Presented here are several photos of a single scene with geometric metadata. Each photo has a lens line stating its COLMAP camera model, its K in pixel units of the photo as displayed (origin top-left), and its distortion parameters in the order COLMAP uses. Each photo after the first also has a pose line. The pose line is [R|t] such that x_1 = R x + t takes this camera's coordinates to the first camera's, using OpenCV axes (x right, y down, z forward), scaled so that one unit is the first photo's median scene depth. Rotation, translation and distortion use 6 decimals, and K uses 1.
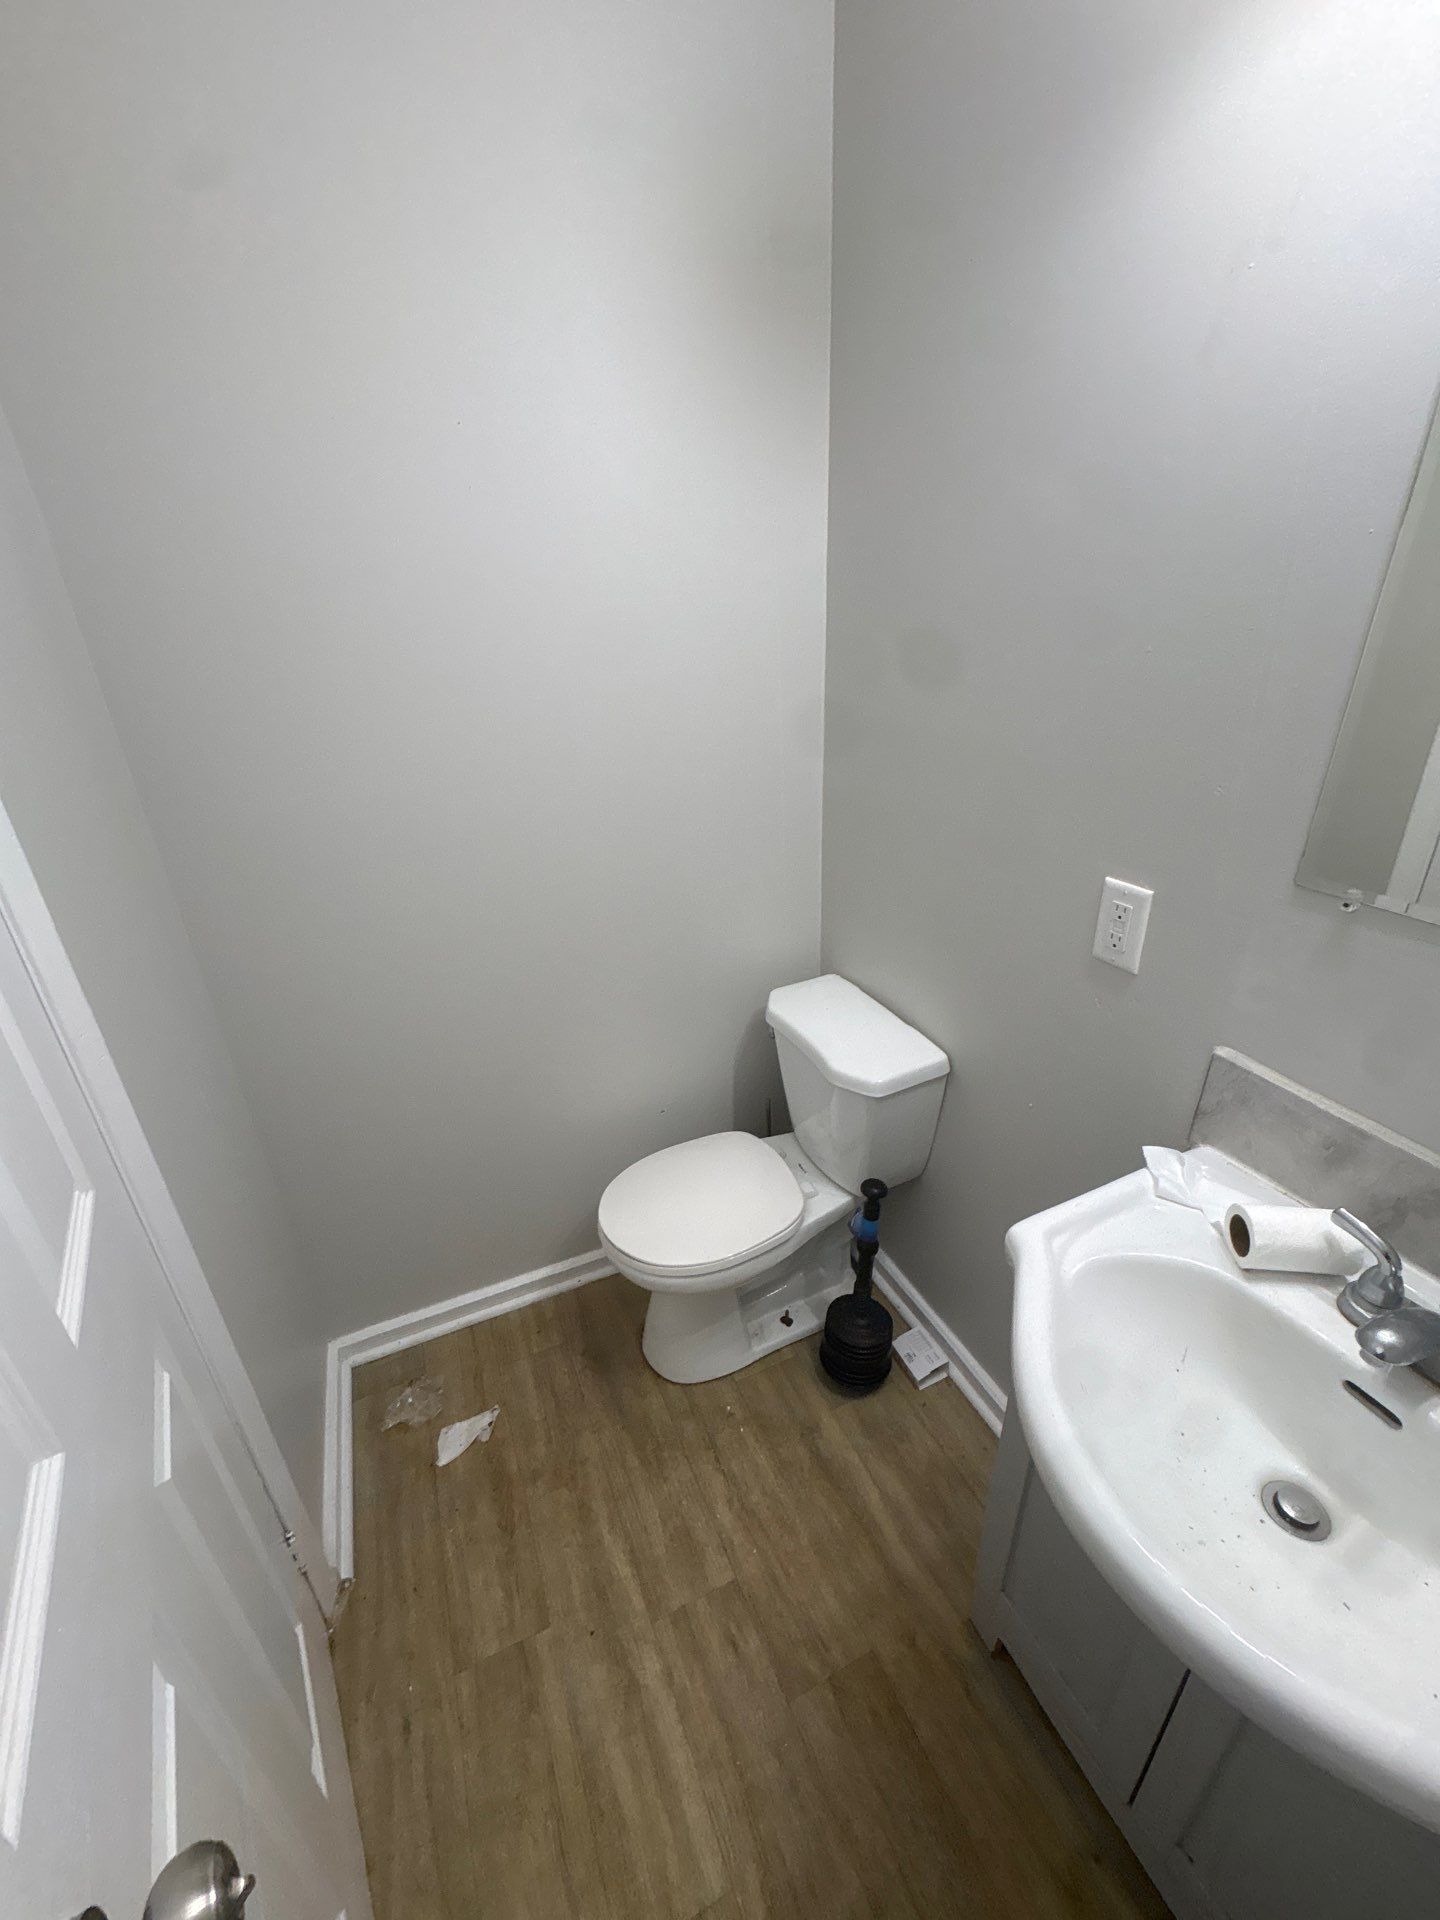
lens RADIAL K [[766.8, 0, 714.4], [0, 766.8, 959.4], [0, 0, 1]] dist [0.002040, -0.000230]
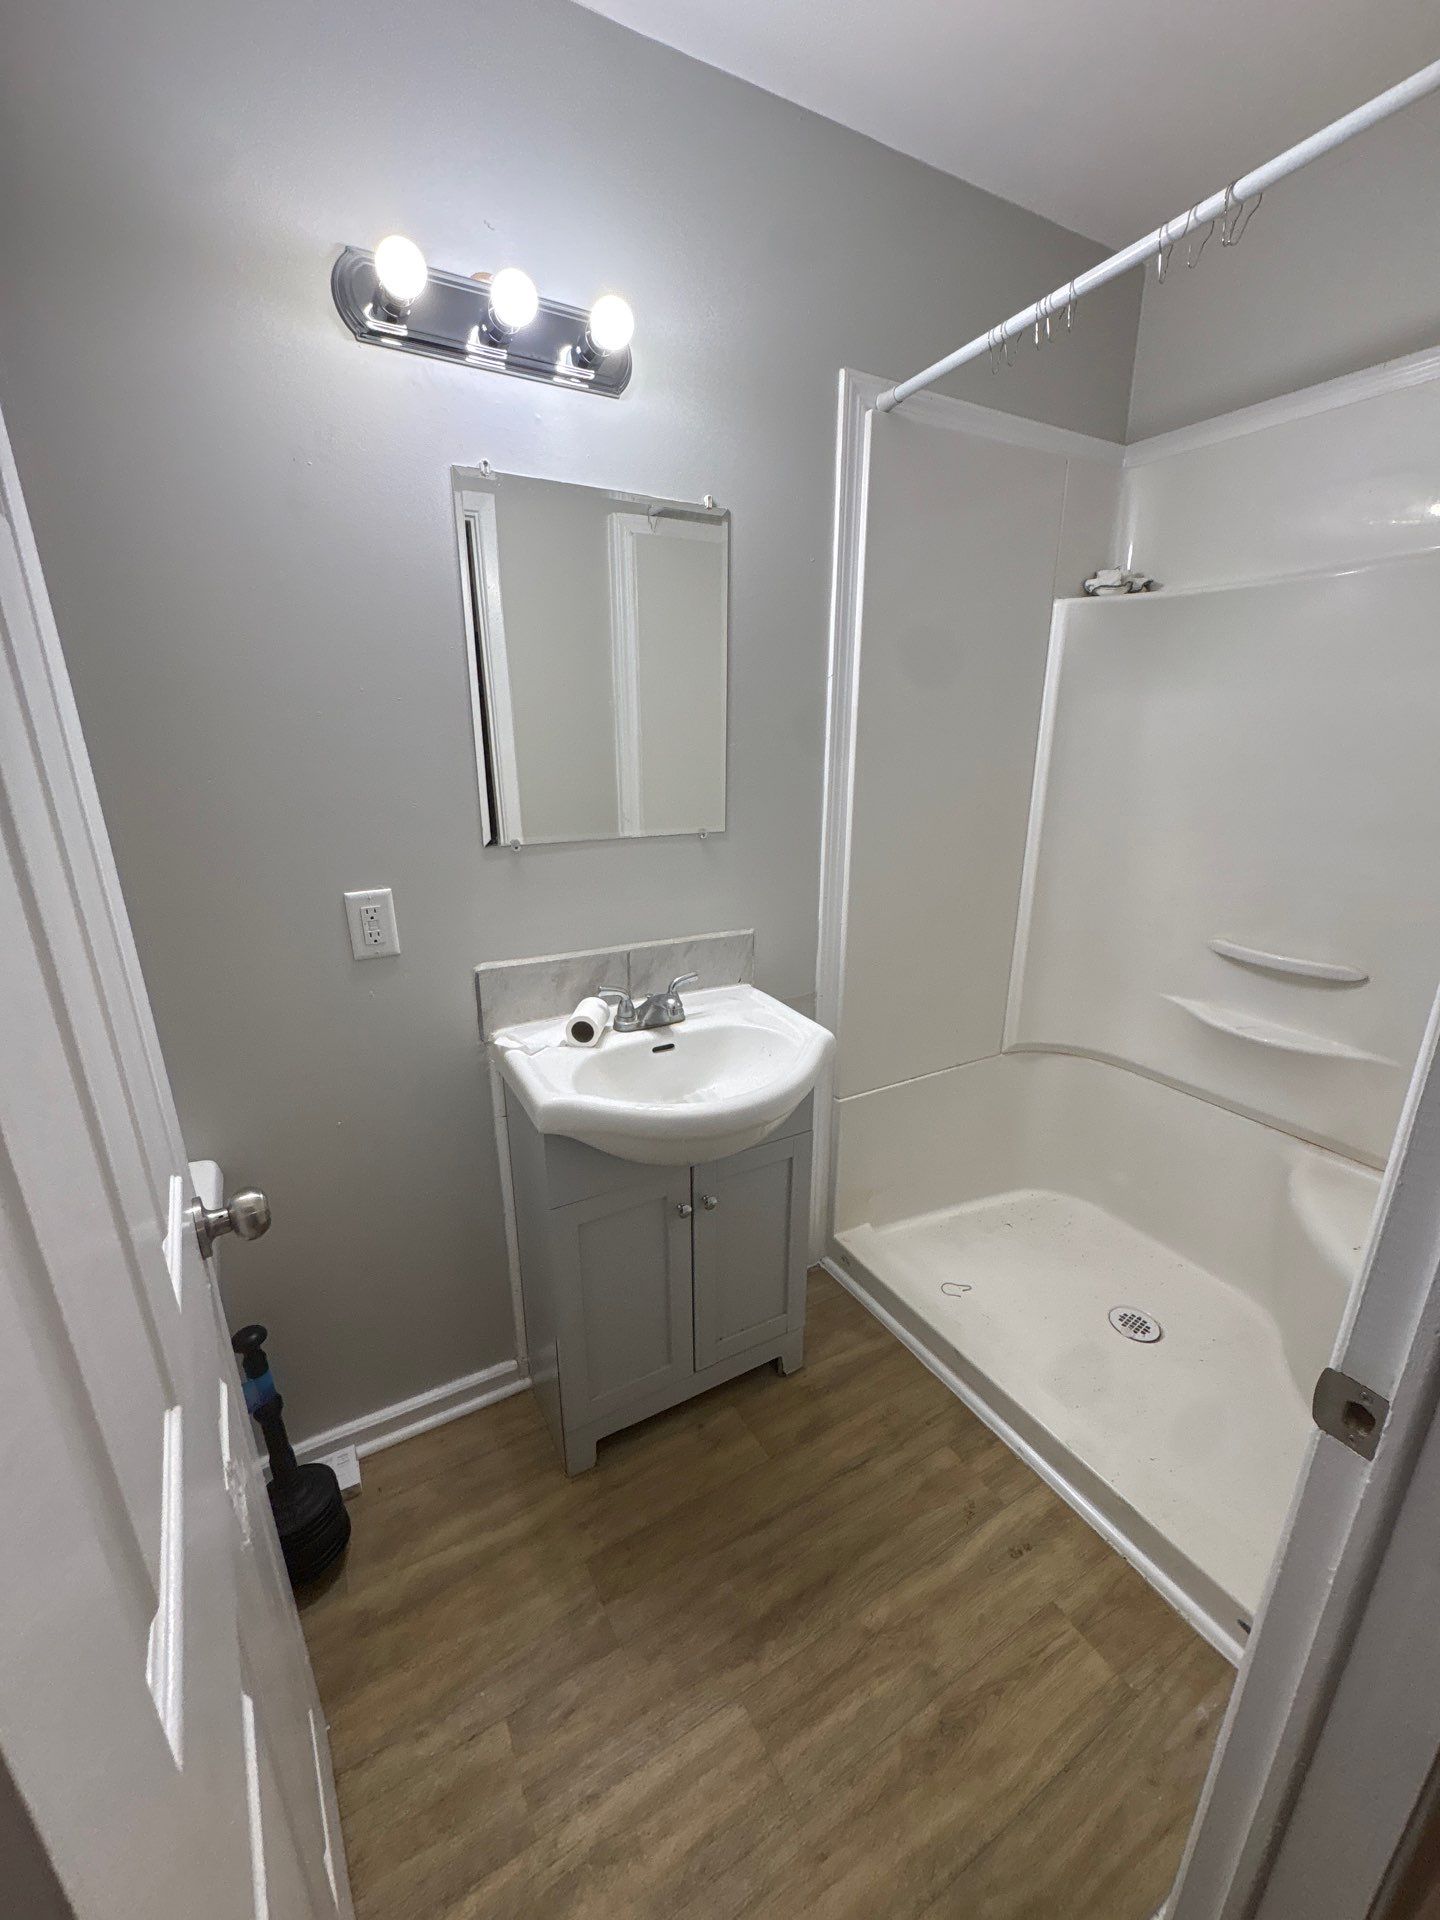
lens RADIAL K [[766.8, 0, 714.7], [0, 766.8, 965.5], [0, 0, 1]] dist [0.002040, -0.000230]
pose [[-0.097355, -0.264348, 0.959501, -0.669989], [0.421520, 0.862391, 0.280363, -0.090870], [-0.901578, 0.431743, 0.027470, 0.425631]]
